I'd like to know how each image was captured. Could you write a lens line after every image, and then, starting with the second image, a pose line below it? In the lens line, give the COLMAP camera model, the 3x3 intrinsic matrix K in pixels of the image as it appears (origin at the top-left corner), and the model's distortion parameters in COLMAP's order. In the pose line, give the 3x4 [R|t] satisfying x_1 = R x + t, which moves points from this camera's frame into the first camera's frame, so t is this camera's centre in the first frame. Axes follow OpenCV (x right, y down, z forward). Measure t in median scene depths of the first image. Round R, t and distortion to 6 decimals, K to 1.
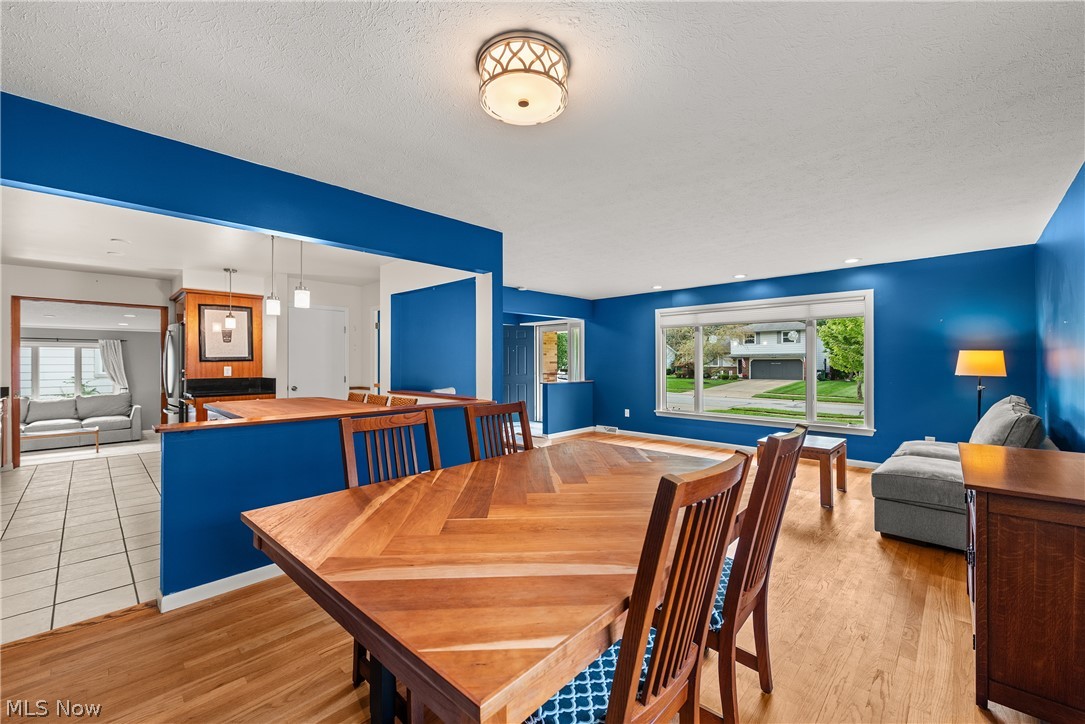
lens RADIAL K [[434.1, 0, 541.5], [0, 434.1, 361.7], [0, 0, 1]] dist [0.010444, -0.003368]
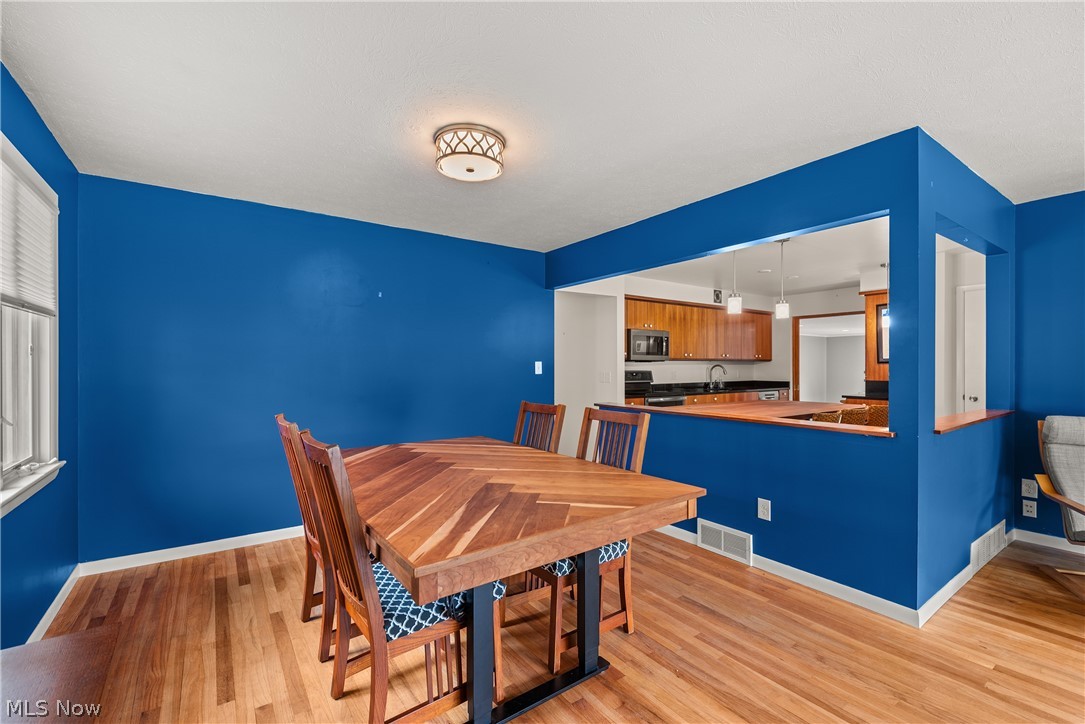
lens RADIAL K [[473.1, 0, 541.0], [0, 473.1, 362.0], [0, 0, 1]] dist [0.000814, -0.002635]
pose [[-0.185147, -0.004711, -0.982700, 0.288248], [0.005185, 0.999970, -0.005770, -0.000639], [0.982697, -0.006163, -0.185117, 0.322755]]
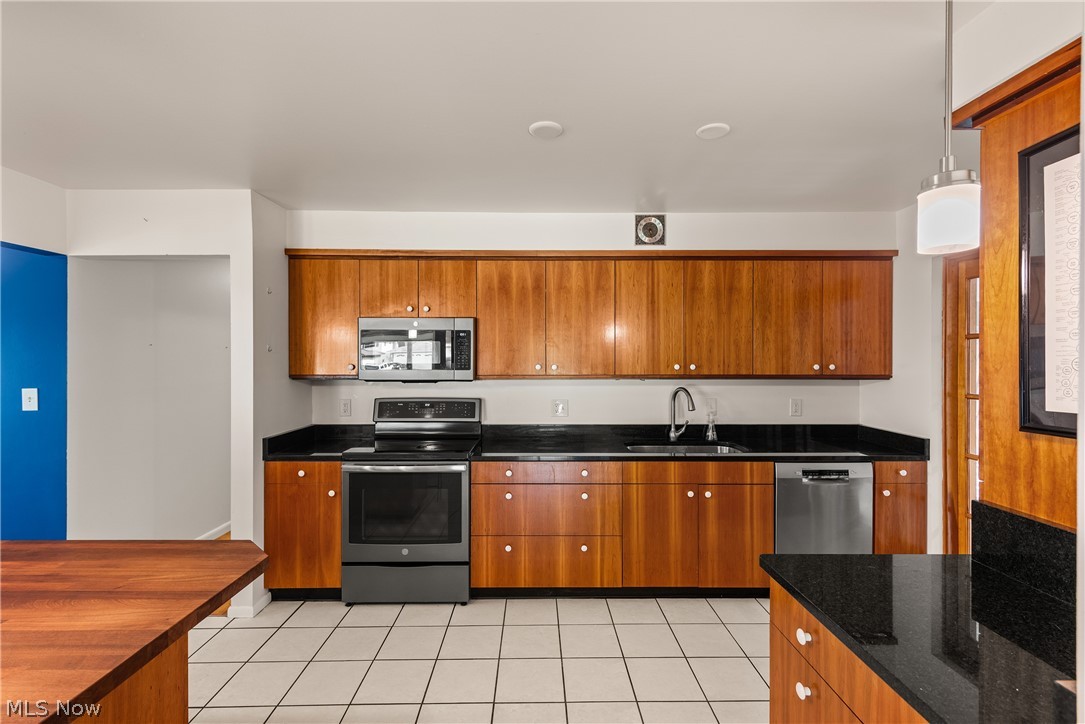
lens RADIAL K [[473.1, 0, 534.8], [0, 473.1, 358.0], [0, 0, 1]] dist [0.000814, -0.002635]
pose [[-0.711066, 0.003653, -0.703115, -0.331816], [0.004540, 0.999990, 0.000604, -0.025198], [0.703110, -0.002763, -0.711076, 0.704896]]
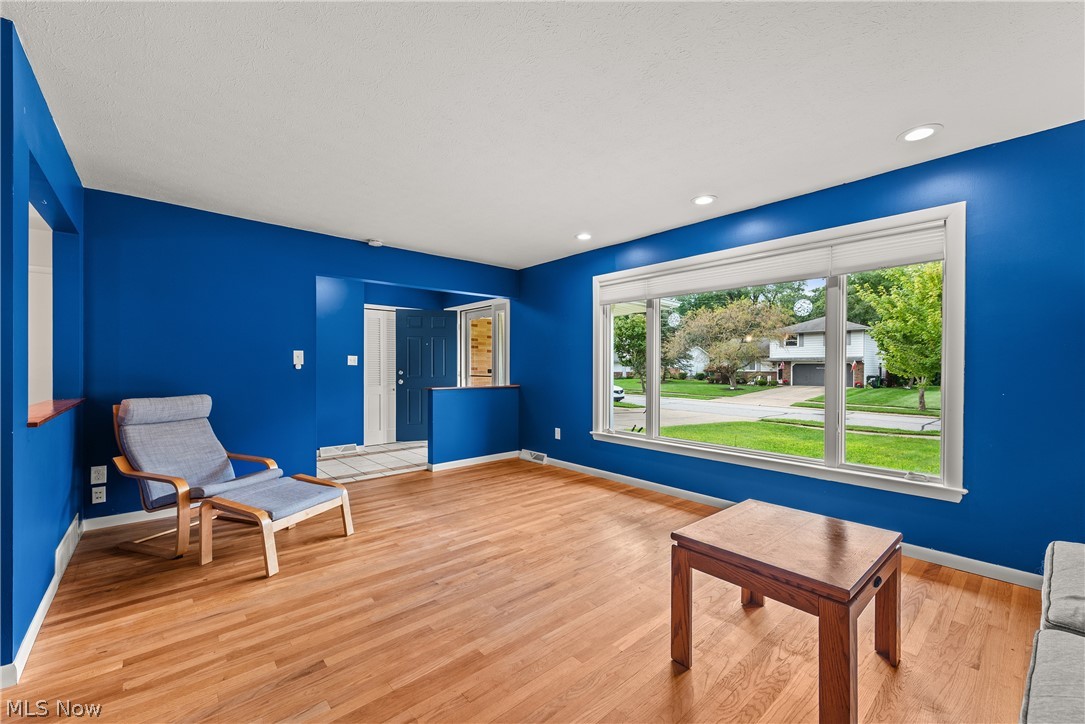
lens RADIAL K [[434.1, 0, 543.4], [0, 434.1, 369.7], [0, 0, 1]] dist [0.010444, -0.003368]
pose [[0.996564, 0.005248, -0.082662, 0.221331], [-0.004571, 0.999954, 0.008375, 0.012839], [0.082702, -0.007968, 0.996542, 0.314656]]
